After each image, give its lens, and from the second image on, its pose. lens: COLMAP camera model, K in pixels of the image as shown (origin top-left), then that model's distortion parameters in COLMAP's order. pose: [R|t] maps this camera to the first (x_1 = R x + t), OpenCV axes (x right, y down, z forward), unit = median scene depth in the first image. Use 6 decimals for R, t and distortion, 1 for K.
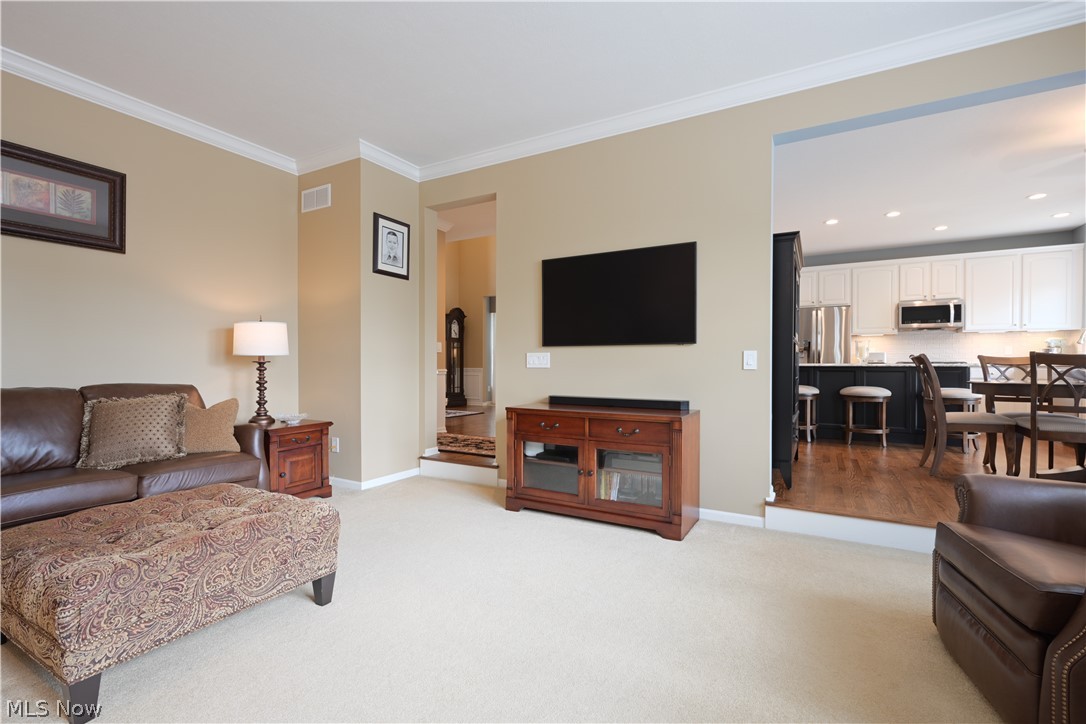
lens RADIAL K [[484.1, 0, 538.7], [0, 484.1, 368.6], [0, 0, 1]] dist [-0.007599, -0.000564]
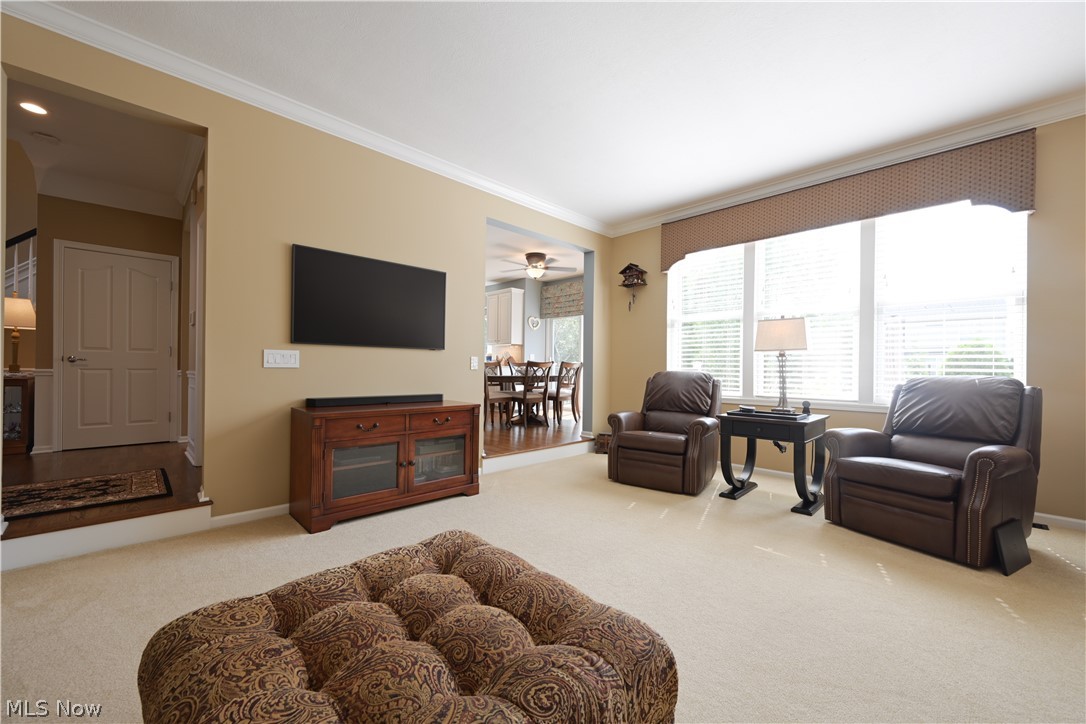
lens RADIAL K [[427.9, 0, 546.0], [0, 427.9, 366.5], [0, 0, 1]] dist [0.002657, 0.000184]
pose [[0.268188, 0.005833, 0.963349, -0.360746], [-0.001916, 0.999983, -0.005521, -0.000026], [-0.963365, -0.000365, 0.268195, 0.209901]]
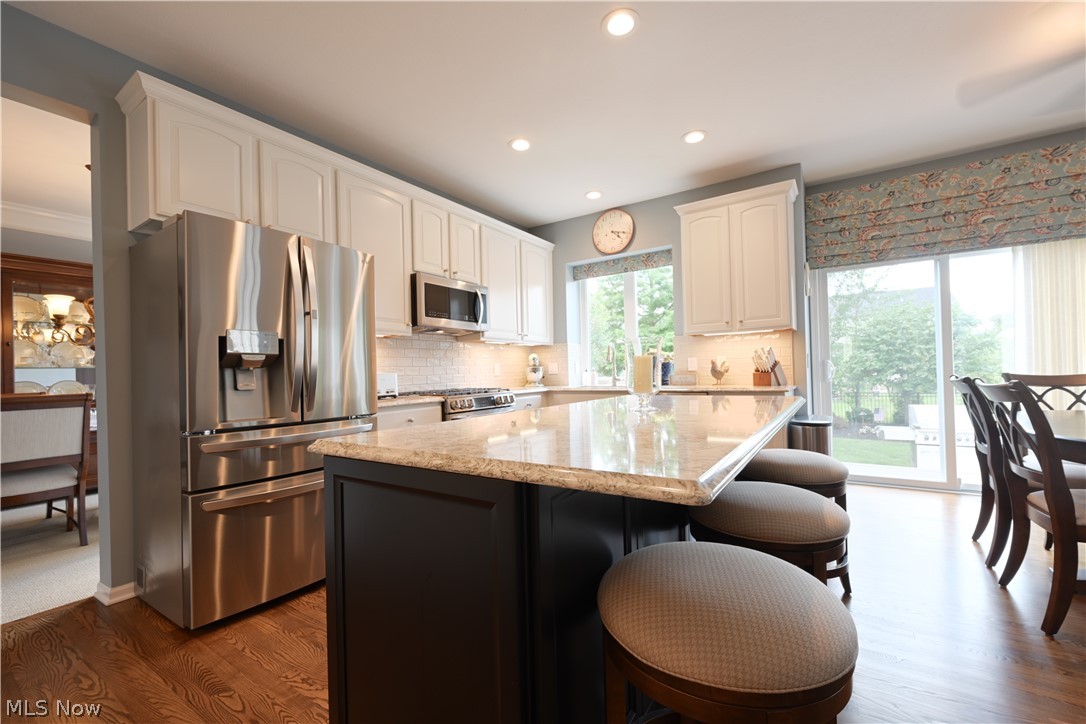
lens RADIAL K [[447.7, 0, 544.5], [0, 447.7, 368.1], [0, 0, 1]] dist [-0.000239, 0.000038]
pose [[0.058986, 0.006128, 0.998240, 0.317743], [0.032721, 0.999432, -0.008069, -0.033010], [-0.997722, 0.033139, 0.058752, 0.911352]]
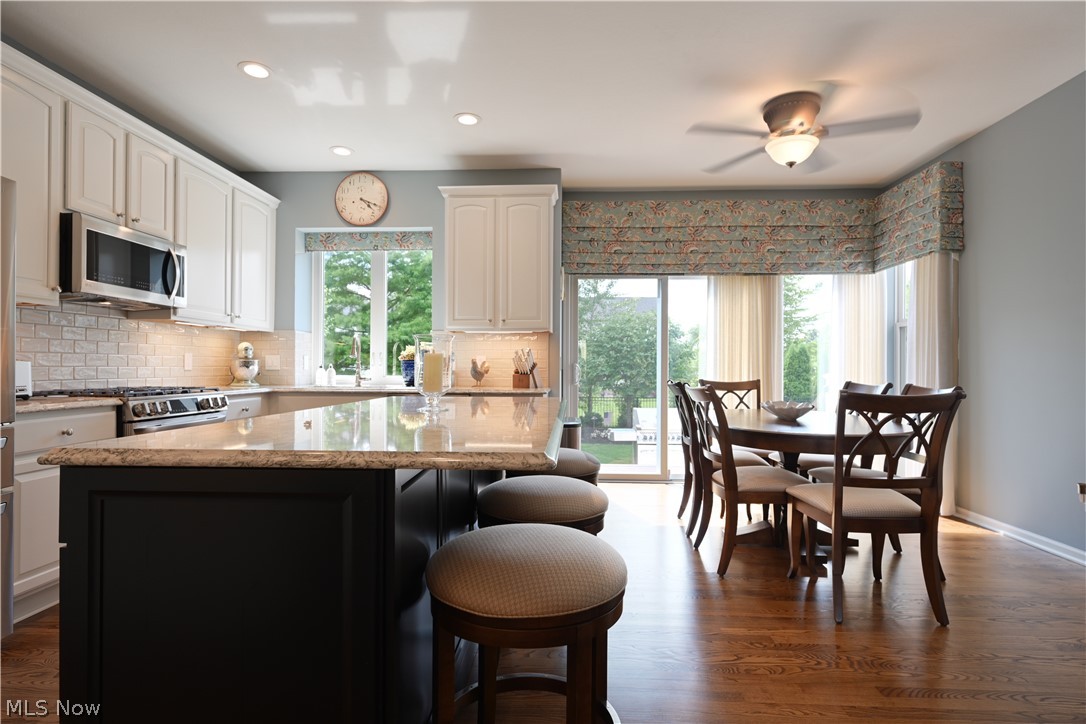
lens RADIAL K [[557.5, 0, 545.8], [0, 557.5, 367.7], [0, 0, 1]] dist [0.001390, -0.000180]
pose [[-0.458197, -0.002535, 0.888847, 0.275131], [0.000599, 0.999995, 0.003160, -0.033437], [-0.888850, 0.001981, -0.458193, 0.956784]]
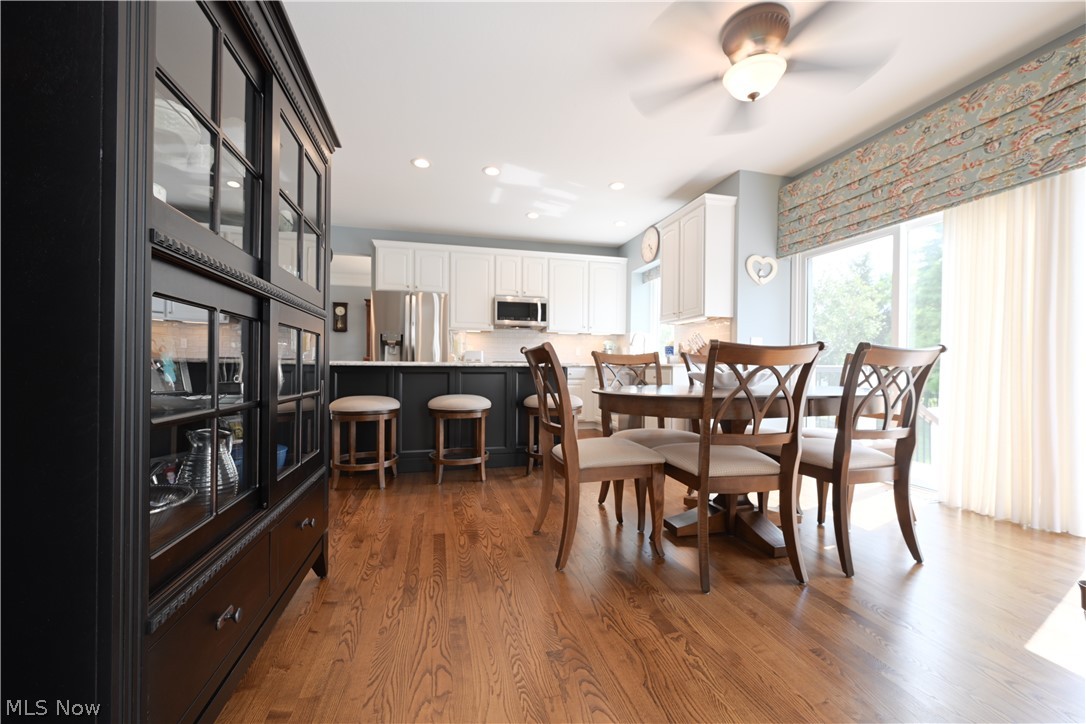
lens RADIAL K [[427.9, 0, 544.8], [0, 427.9, 365.6], [0, 0, 1]] dist [0.002657, 0.000184]
pose [[0.714757, 0.003527, 0.699364, 0.269796], [0.000096, 0.999987, -0.005141, -0.001893], [-0.699372, 0.003742, 0.714748, 0.384454]]
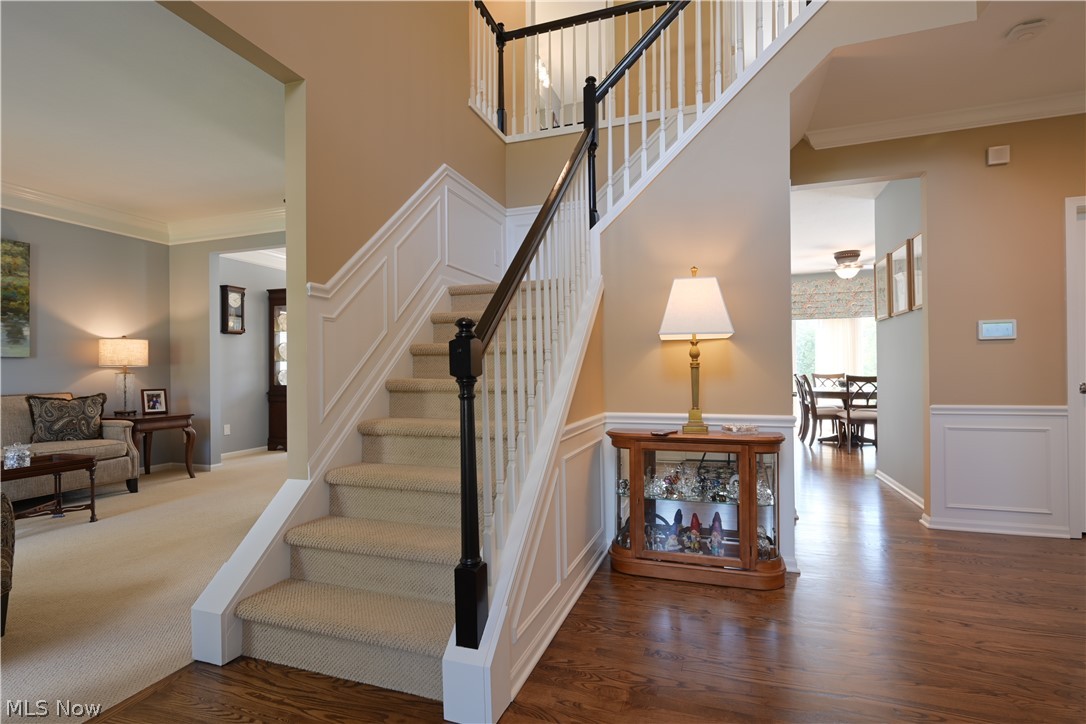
lens RADIAL K [[516.1, 0, 543.3], [0, 516.1, 354.8], [0, 0, 1]] dist [0.001420, 0.000107]
pose [[-0.184884, 0.024370, 0.982458, -0.327836], [0.012353, 0.999671, -0.022472, -0.042417], [-0.982683, 0.007981, -0.185124, 1.358962]]
